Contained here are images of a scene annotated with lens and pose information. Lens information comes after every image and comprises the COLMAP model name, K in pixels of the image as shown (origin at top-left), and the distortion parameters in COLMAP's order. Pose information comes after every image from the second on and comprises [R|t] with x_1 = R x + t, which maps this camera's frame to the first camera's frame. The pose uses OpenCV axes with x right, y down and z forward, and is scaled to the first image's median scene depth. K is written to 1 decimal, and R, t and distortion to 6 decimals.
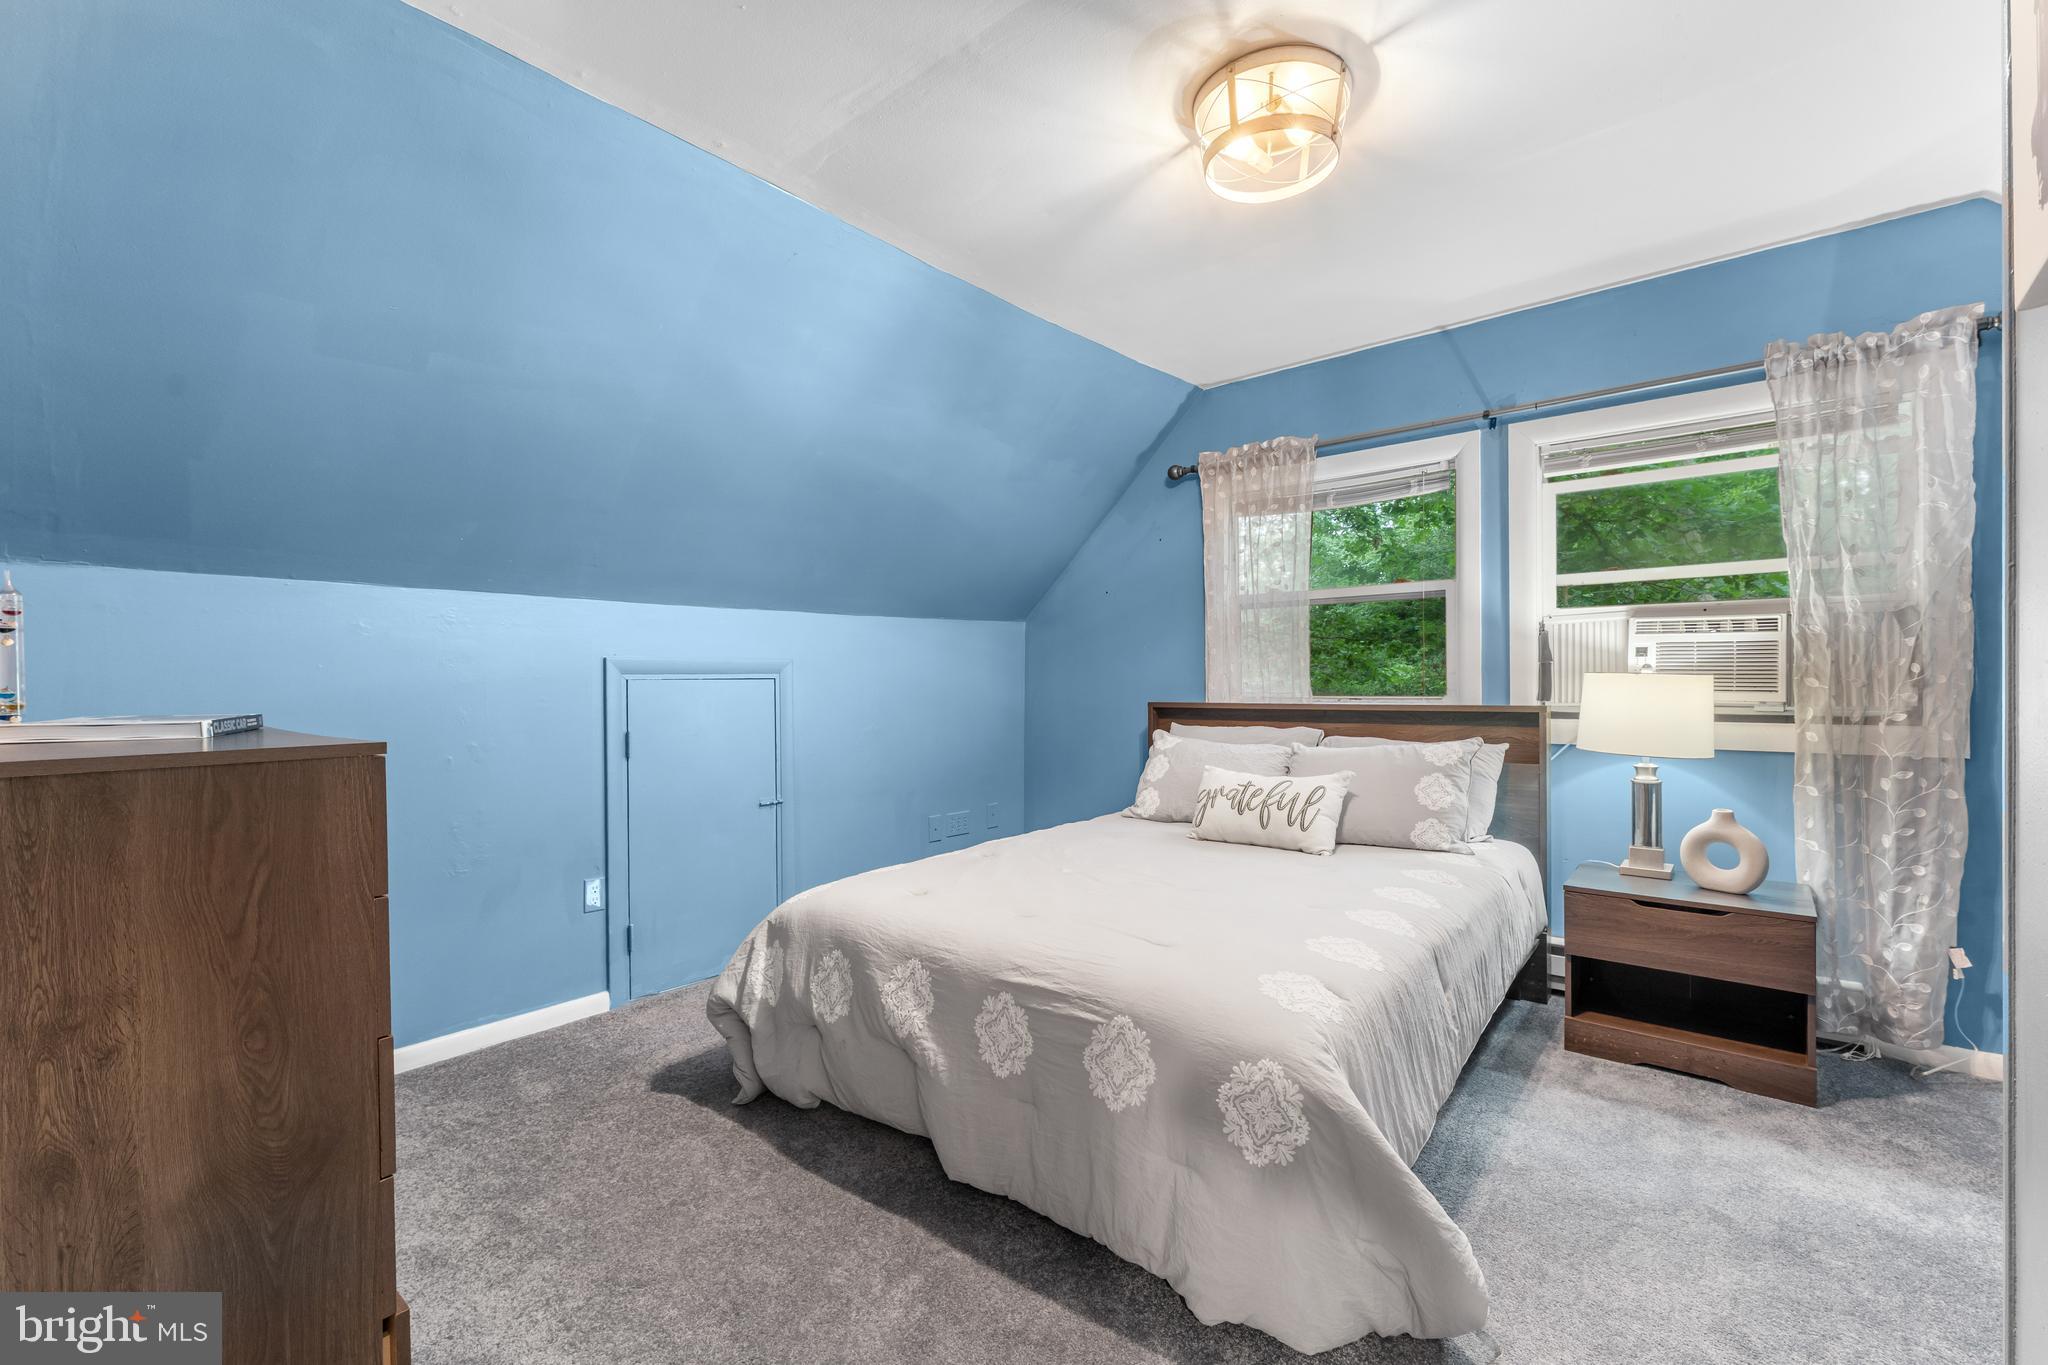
lens RADIAL K [[858.5, 0, 1014.3], [0, 858.5, 684.5], [0, 0, 1]] dist [0.002708, -0.000193]
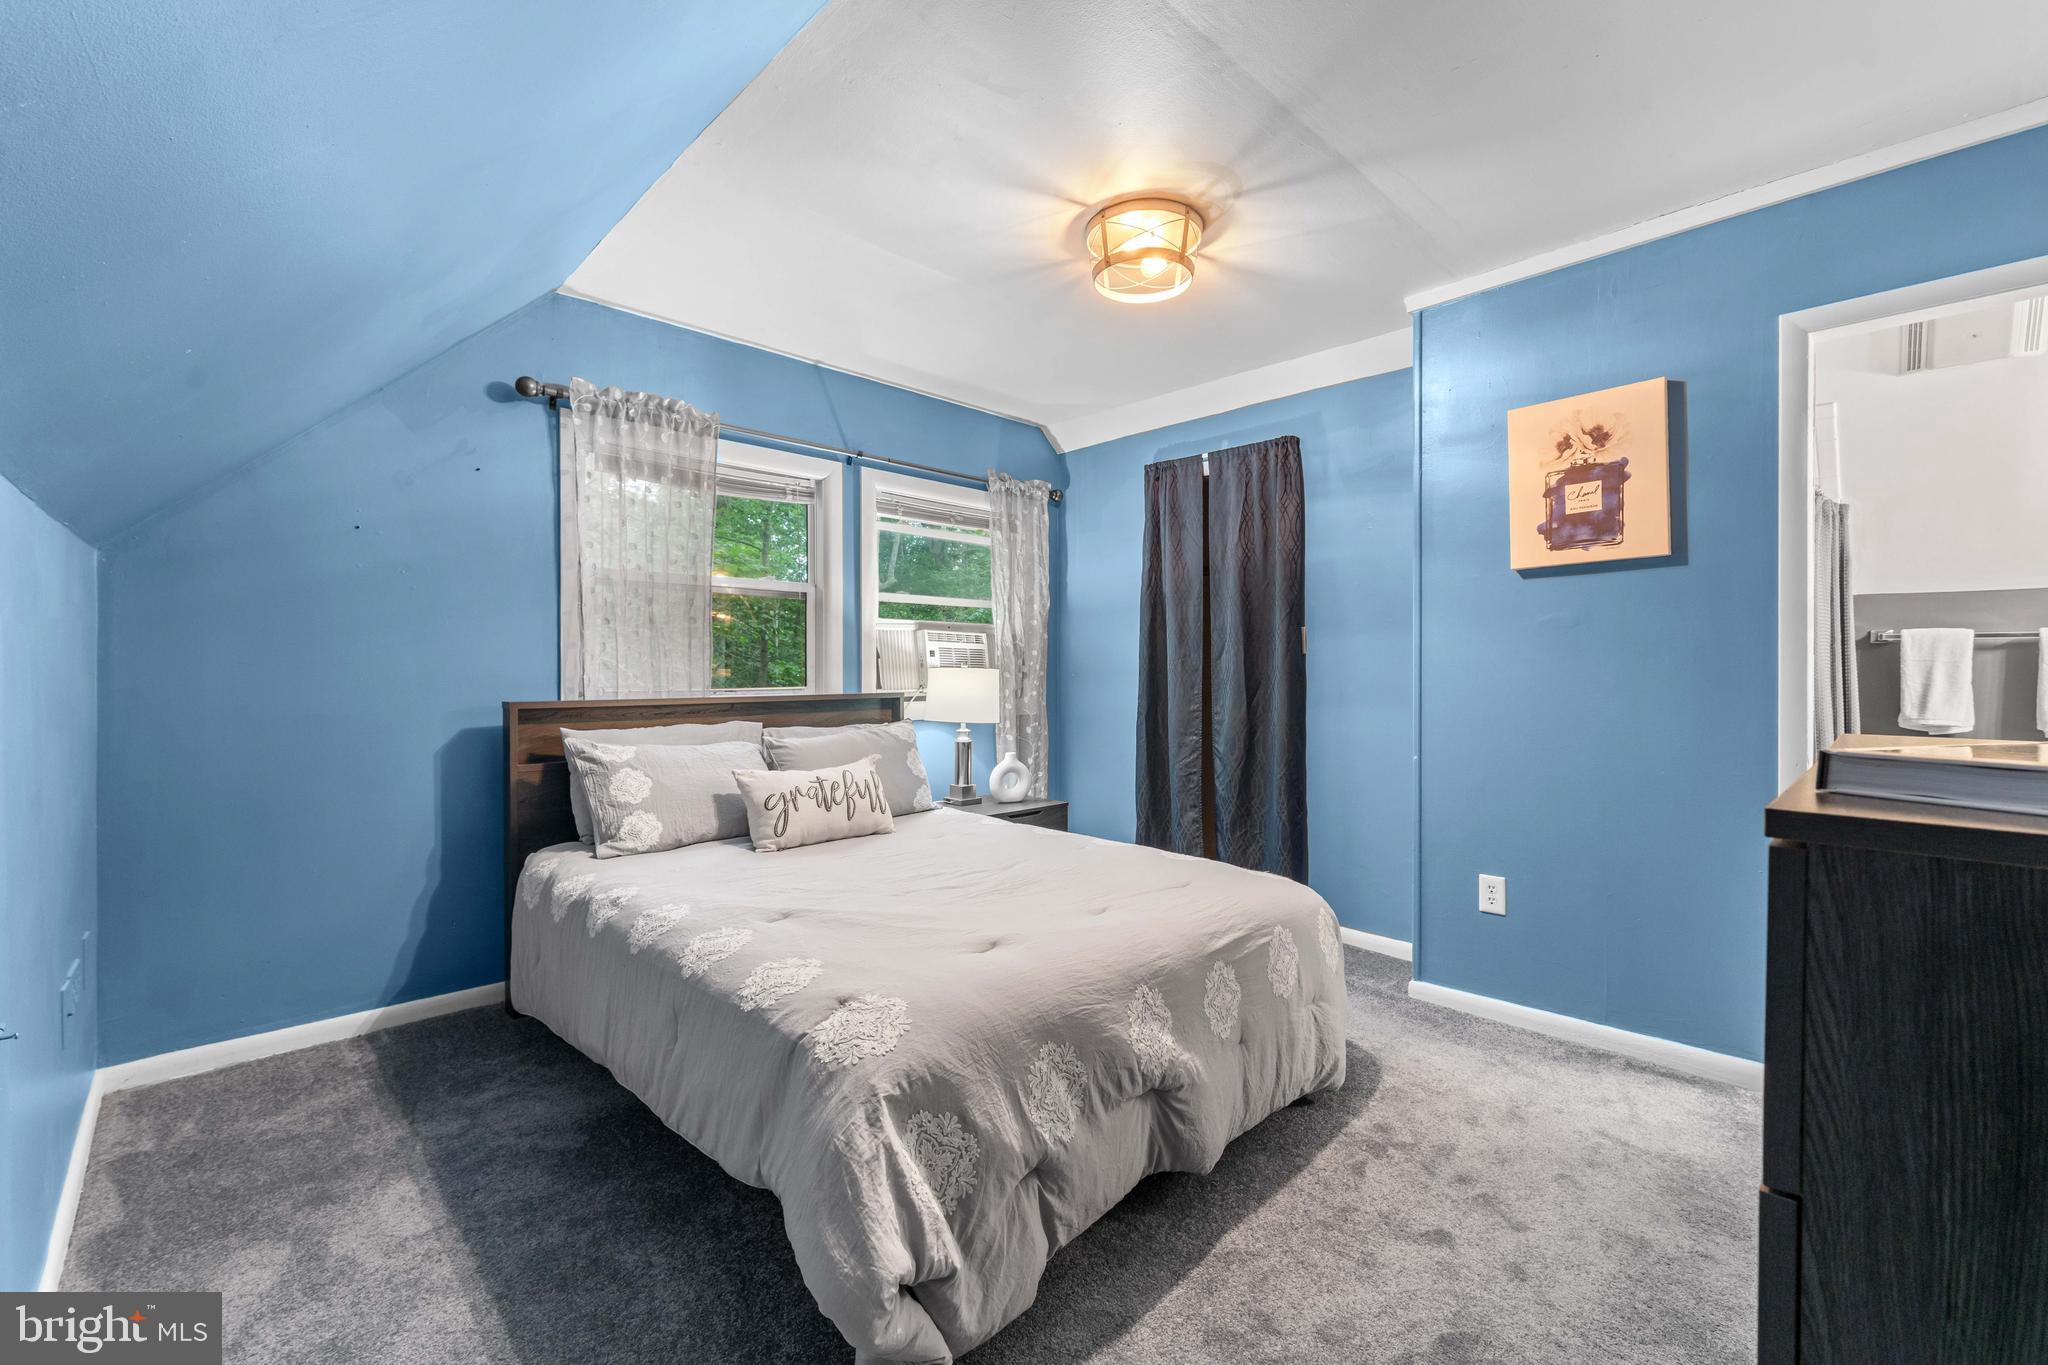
lens RADIAL K [[858.5, 0, 1012.5], [0, 858.5, 676.6], [0, 0, 1]] dist [0.002708, -0.000193]
pose [[0.106975, -0.000174, 0.994262, -0.672193], [0.003617, 0.999993, -0.000214, 0.001579], [-0.994255, 0.003620, 0.106975, 0.692032]]
